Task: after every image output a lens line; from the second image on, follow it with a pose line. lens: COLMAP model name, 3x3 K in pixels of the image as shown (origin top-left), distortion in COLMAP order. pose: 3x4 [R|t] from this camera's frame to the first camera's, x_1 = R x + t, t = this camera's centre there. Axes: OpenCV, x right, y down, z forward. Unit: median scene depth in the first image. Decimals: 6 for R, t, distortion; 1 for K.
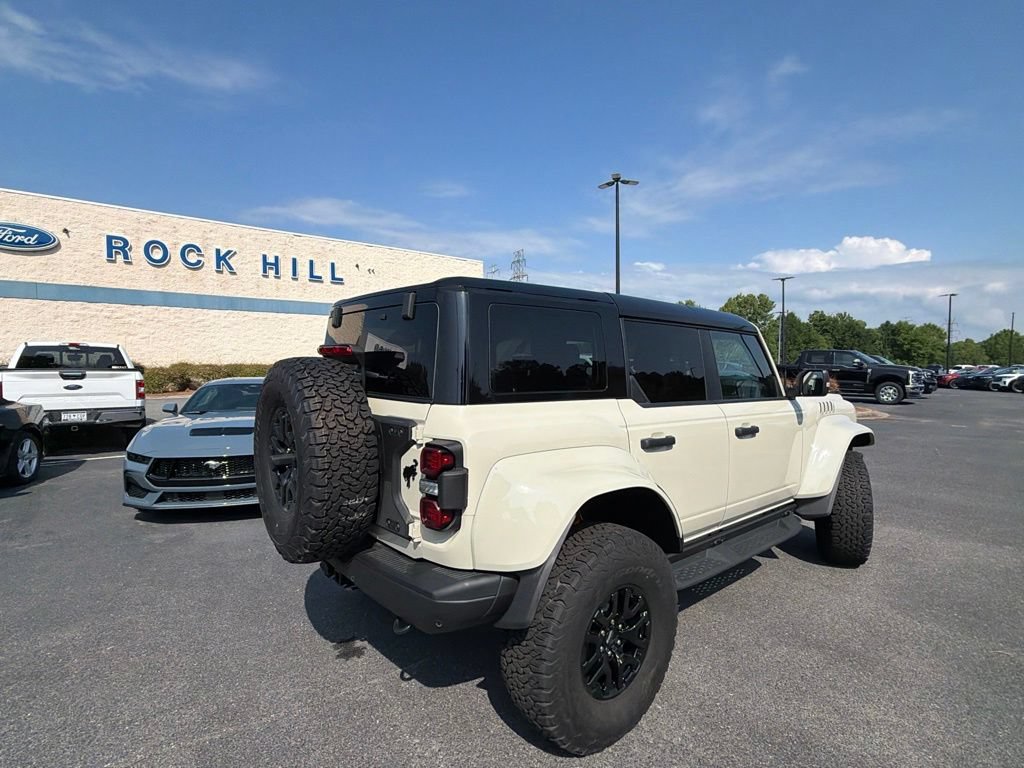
lens RADIAL K [[518.8, 0, 507.0], [0, 518.8, 384.2], [0, 0, 1]] dist [0.003776, -0.001669]
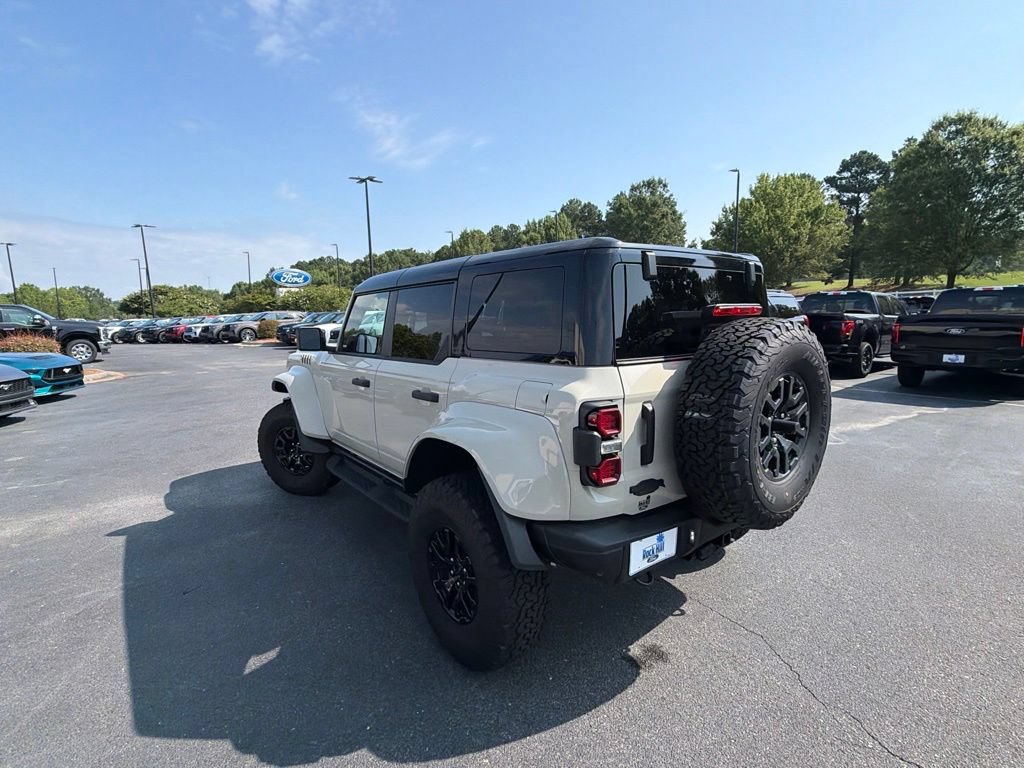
lens RADIAL K [[518.8, 0, 516.1], [0, 518.8, 389.9], [0, 0, 1]] dist [0.003776, -0.001669]
pose [[0.021963, -0.157455, 0.987282, -0.185416], [0.060732, 0.985906, 0.155885, -0.013475], [-0.997912, 0.056536, 0.031216, 0.197484]]
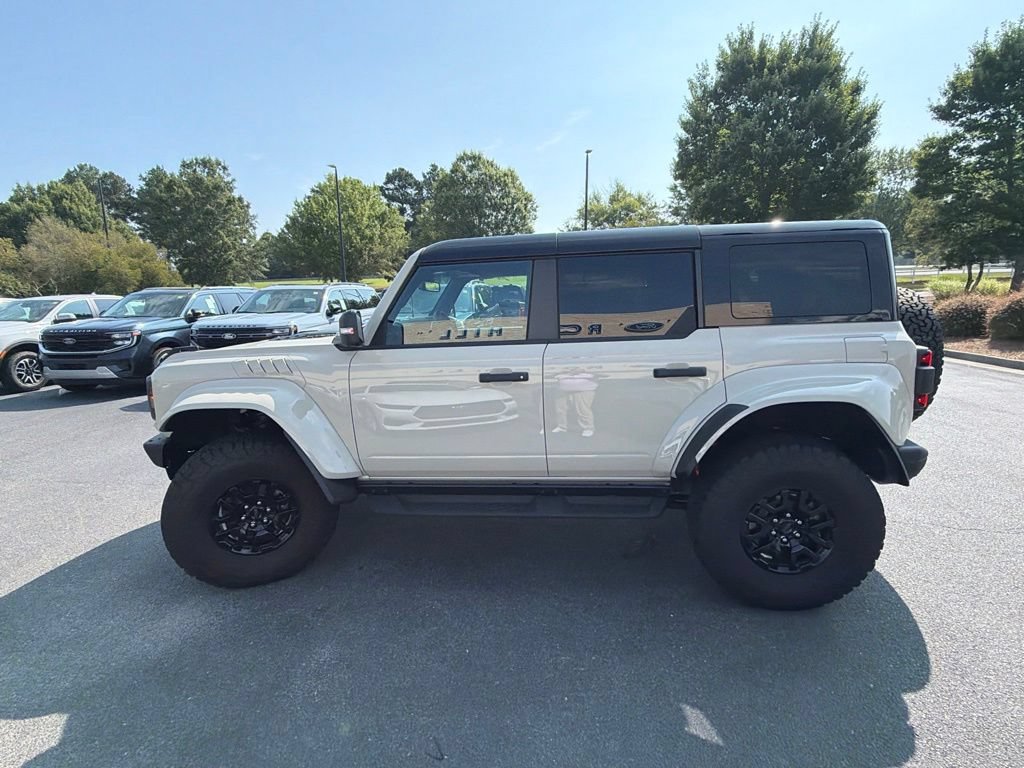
lens RADIAL K [[518.8, 0, 510.6], [0, 518.8, 385.3], [0, 0, 1]] dist [0.003776, -0.001669]
pose [[-0.706702, -0.106349, 0.699473, -0.095133], [0.053027, 0.977896, 0.202255, -0.017556], [-0.705522, 0.180025, -0.685441, 0.374507]]
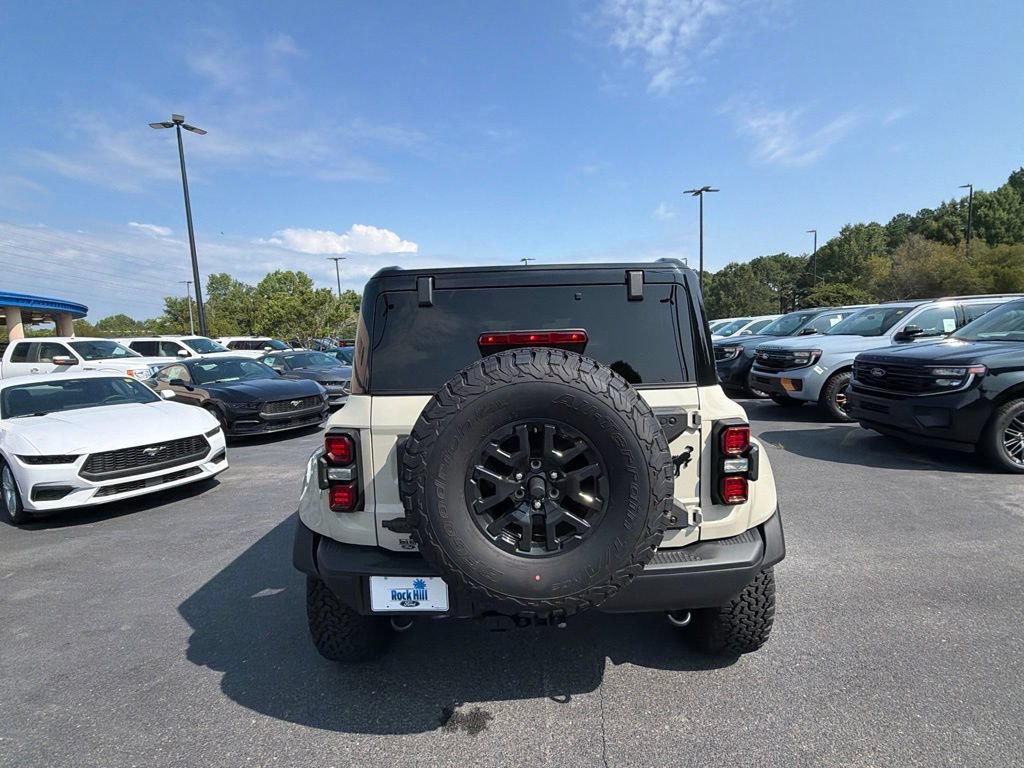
lens RADIAL K [[518.8, 0, 518.8], [0, 518.8, 384.9], [0, 0, 1]] dist [0.003776, -0.001669]
pose [[0.649466, -0.105295, 0.753065, -0.133133], [0.070839, 0.994437, 0.077951, -0.008151], [-0.757084, 0.002720, 0.653312, 0.072214]]
